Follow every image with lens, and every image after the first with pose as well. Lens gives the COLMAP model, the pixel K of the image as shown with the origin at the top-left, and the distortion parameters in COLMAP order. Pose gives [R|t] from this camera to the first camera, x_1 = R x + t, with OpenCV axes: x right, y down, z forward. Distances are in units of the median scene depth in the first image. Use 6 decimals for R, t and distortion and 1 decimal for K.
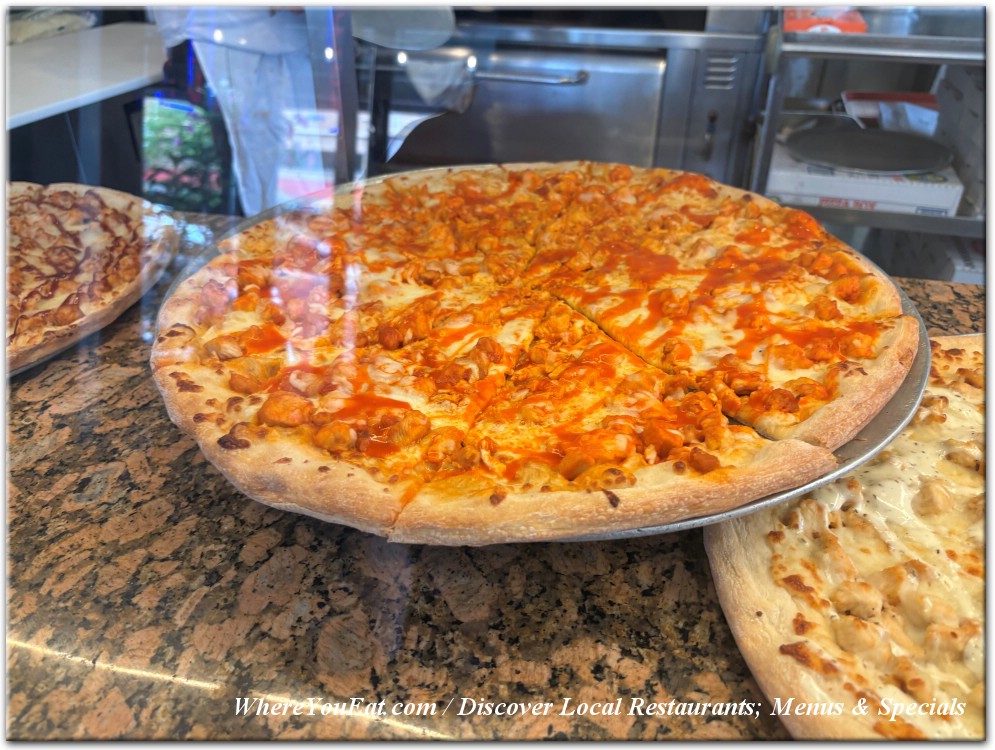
lens RADIAL K [[745.8, 0, 477.9], [0, 745.8, 385.3], [0, 0, 1]] dist [0.004584, 0.003842]
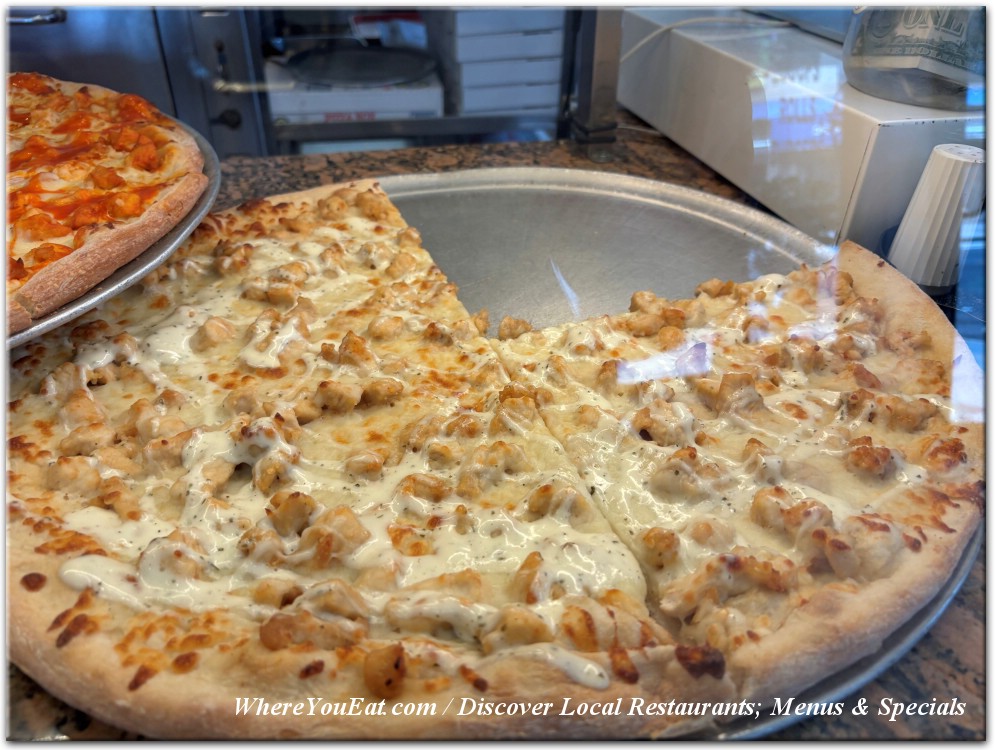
lens RADIAL K [[765.7, 0, 497.5], [0, 765.7, 375.0], [0, 0, 1]] dist [-0.000347, -0.006862]
pose [[0.864127, -0.260048, 0.430882, 0.387713], [0.243405, 0.965315, 0.094445, 0.164531], [-0.440497, 0.023266, 0.897452, -0.102249]]
